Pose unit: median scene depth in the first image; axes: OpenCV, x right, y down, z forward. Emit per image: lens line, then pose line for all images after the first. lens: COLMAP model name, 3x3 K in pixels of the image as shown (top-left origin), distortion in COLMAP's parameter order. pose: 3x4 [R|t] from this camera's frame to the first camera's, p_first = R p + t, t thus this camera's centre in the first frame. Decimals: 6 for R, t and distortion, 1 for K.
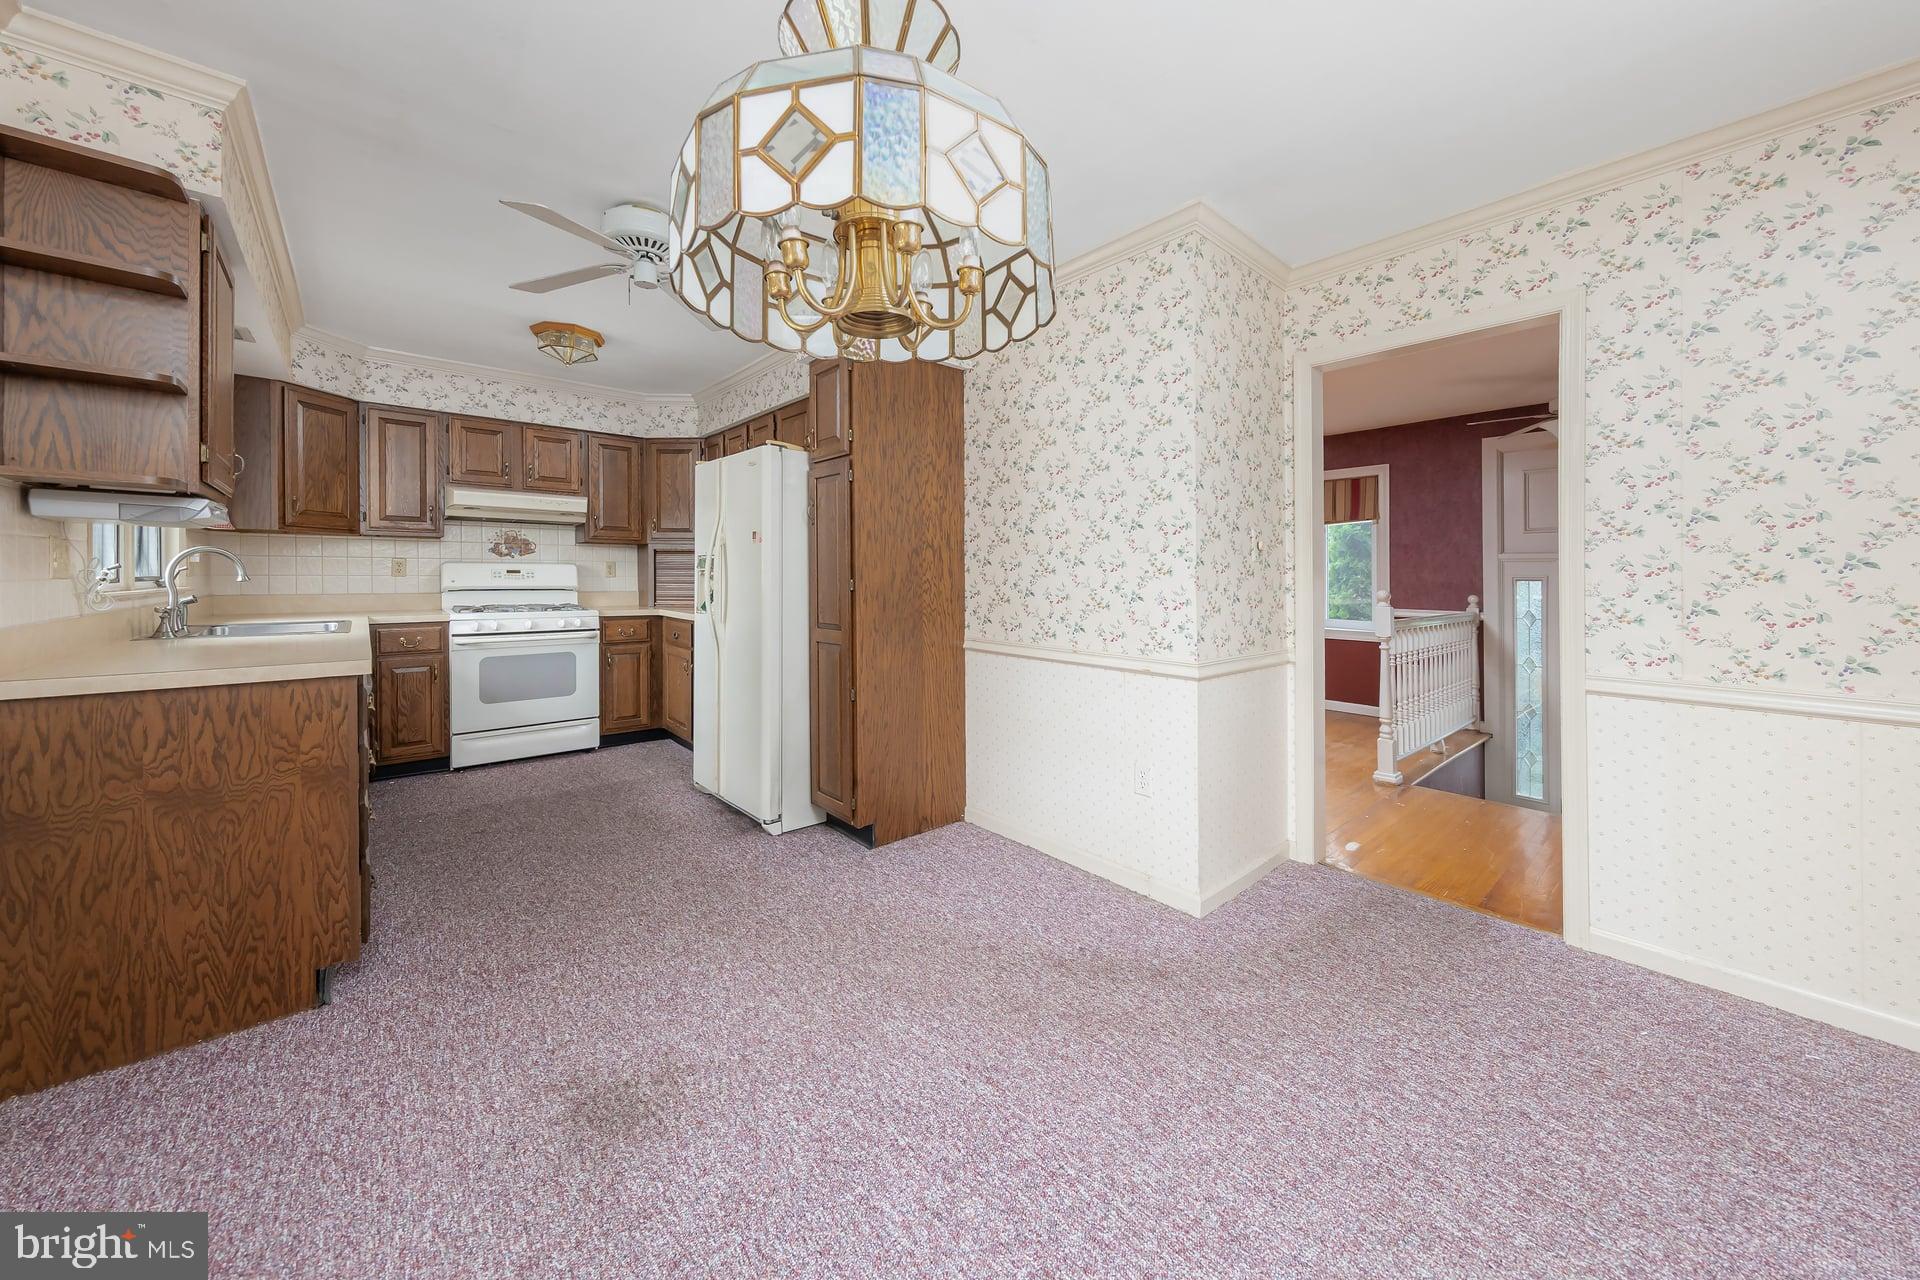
lens RADIAL K [[687.5, 0, 955.7], [0, 687.5, 565.4], [0, 0, 1]] dist [0.000718, -0.000011]
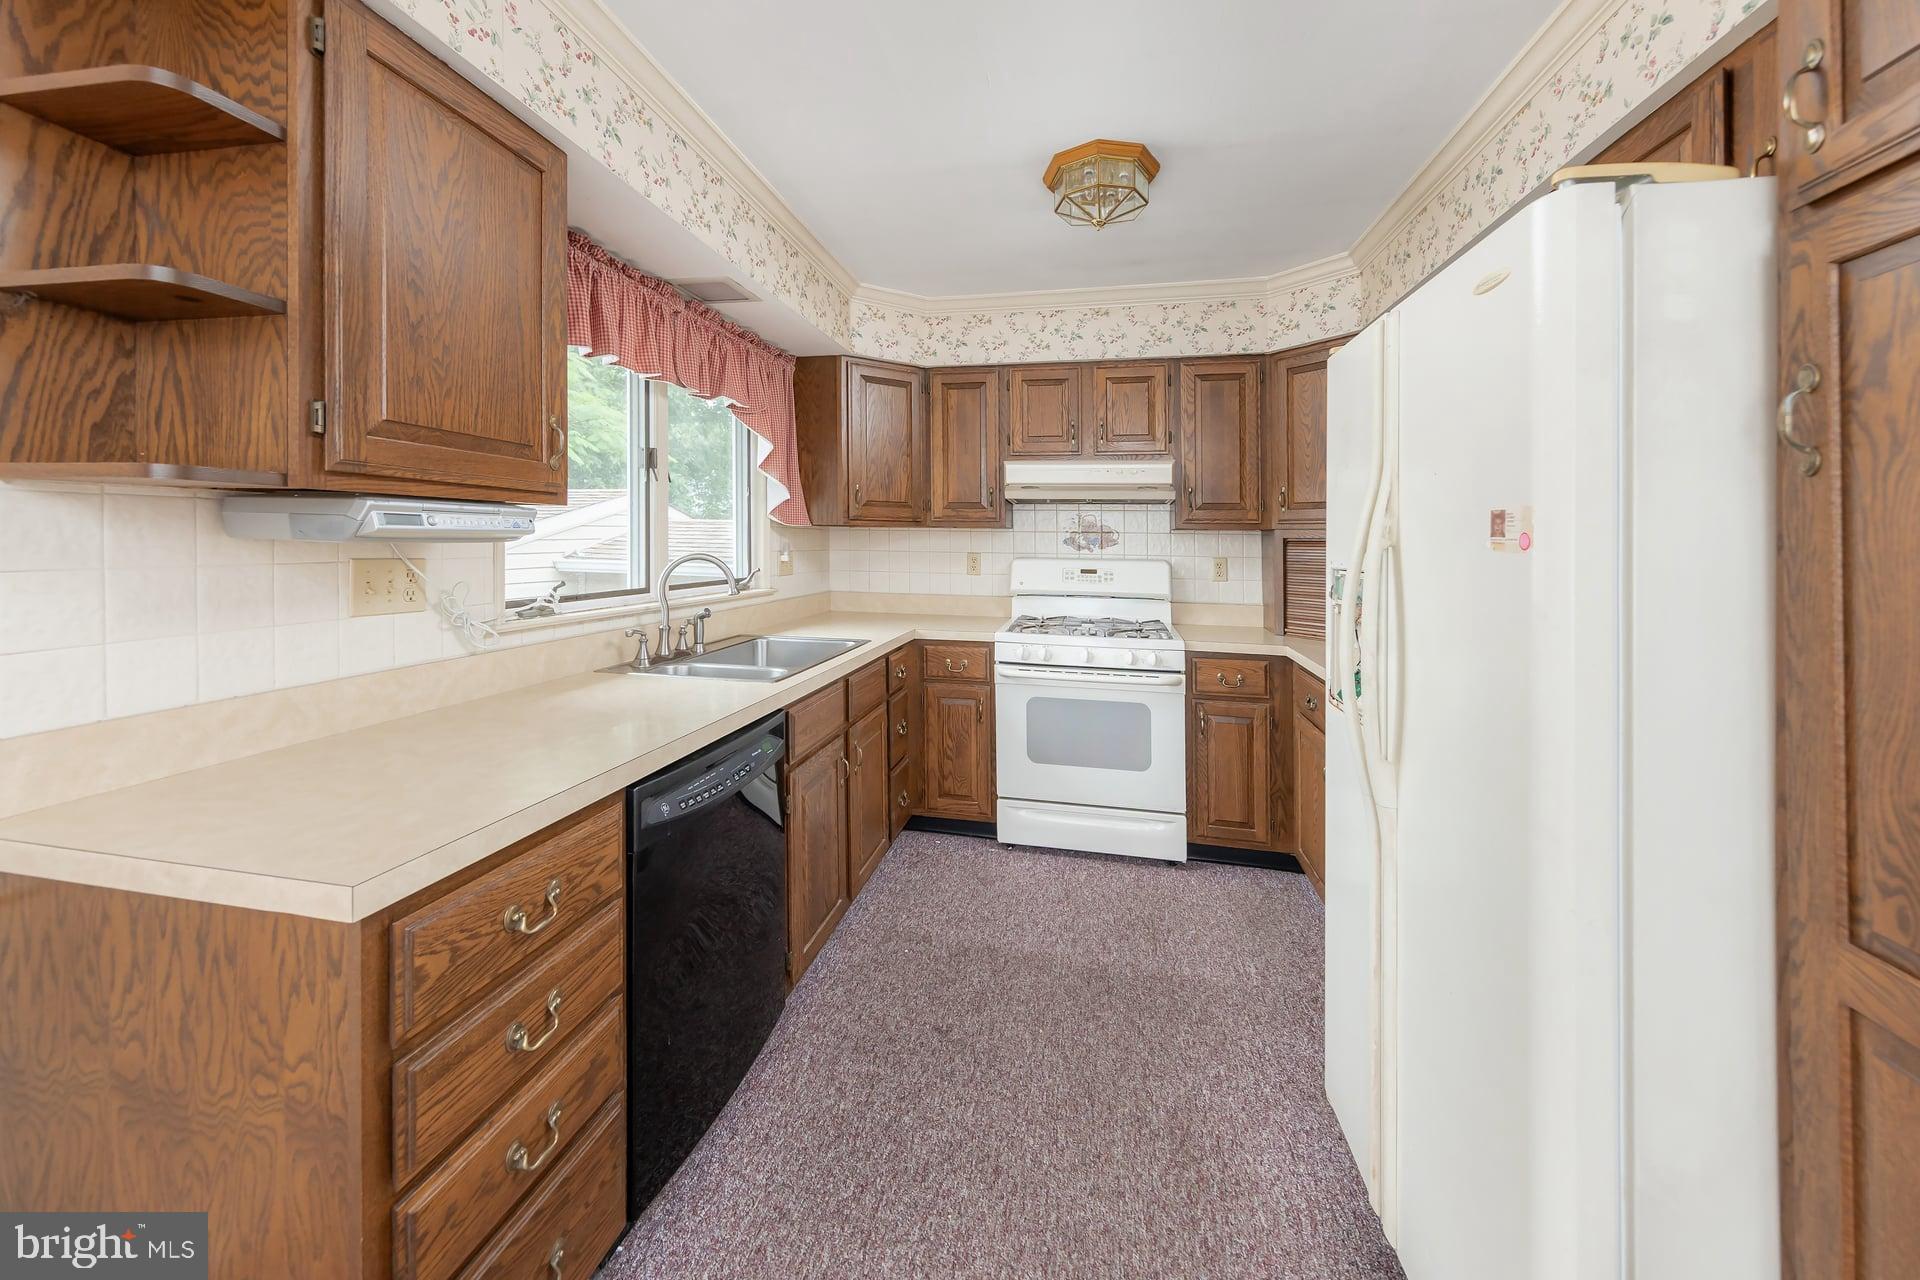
lens RADIAL K [[726.0, 0, 950.7], [0, 726.0, 544.3], [0, 0, 1]] dist [0.002198, 0.000268]
pose [[0.611930, 0.002836, -0.790907, -0.141543], [0.003338, 0.999975, 0.006169, -0.027801], [0.790905, -0.006415, 0.611905, 0.464733]]
